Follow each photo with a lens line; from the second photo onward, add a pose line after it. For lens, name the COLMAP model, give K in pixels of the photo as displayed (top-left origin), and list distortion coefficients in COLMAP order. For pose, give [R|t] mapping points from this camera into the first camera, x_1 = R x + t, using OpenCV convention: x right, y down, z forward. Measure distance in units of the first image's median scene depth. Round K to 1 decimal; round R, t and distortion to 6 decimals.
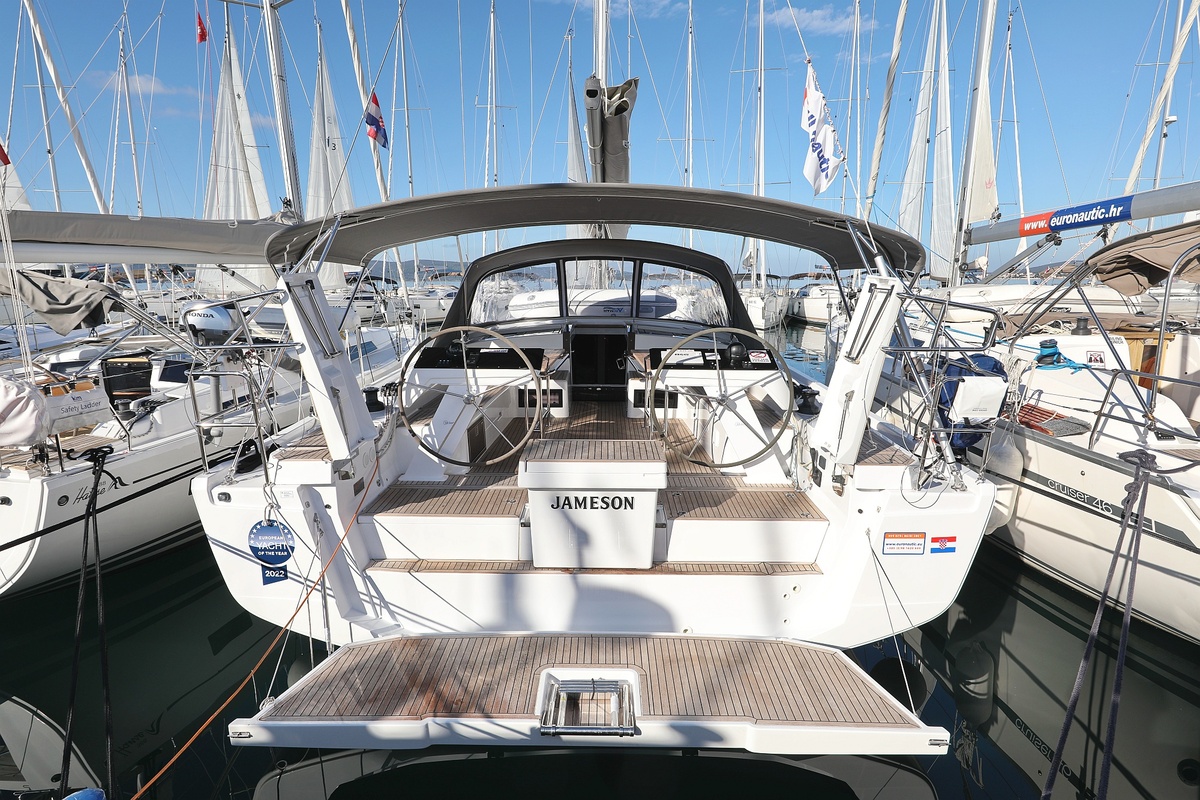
lens RADIAL K [[667.8, 0, 600.0], [0, 667.8, 400.0], [0, 0, 1]] dist [-0.067745, -0.000302]
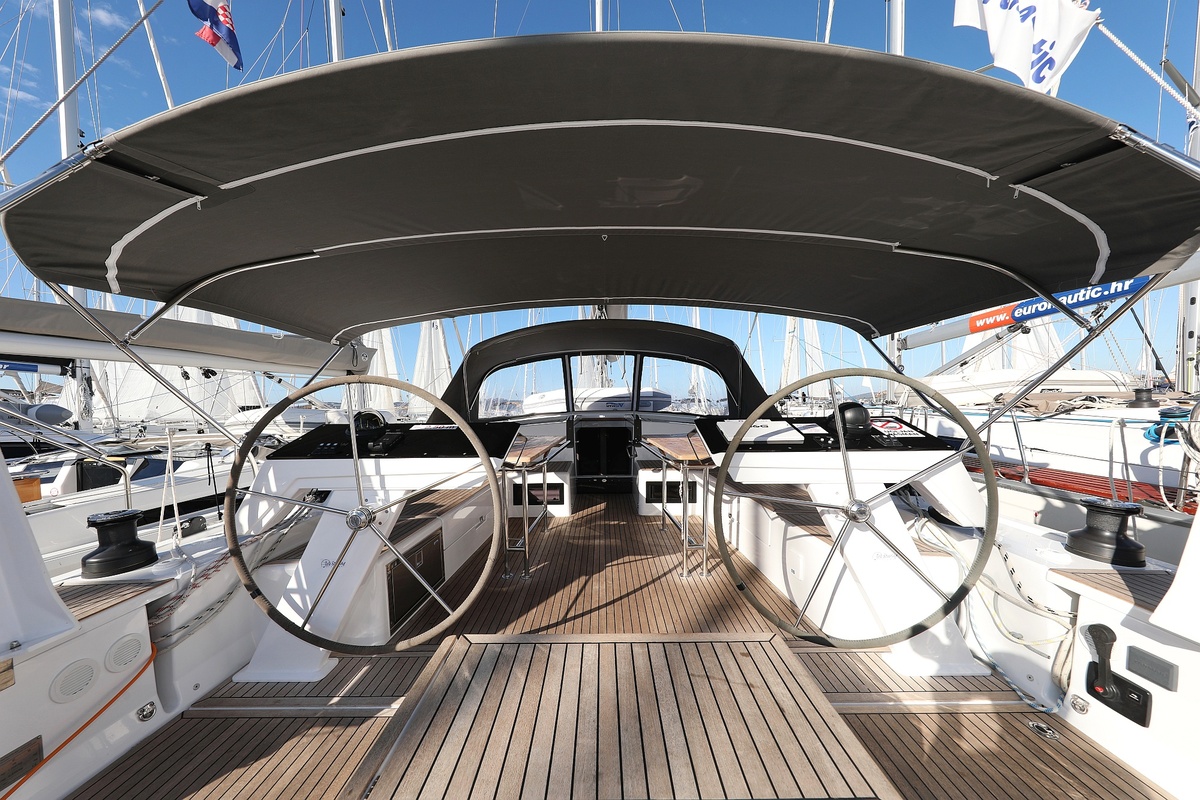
lens RADIAL K [[377.5, 0, 606.3], [0, 377.5, 394.6], [0, 0, 1]] dist [0.001096, 0.000033]
pose [[0.999703, -0.017599, 0.016847, -0.006407], [0.020869, 0.975425, -0.219342, -0.017992], [-0.012573, 0.219629, 0.975503, 0.459191]]
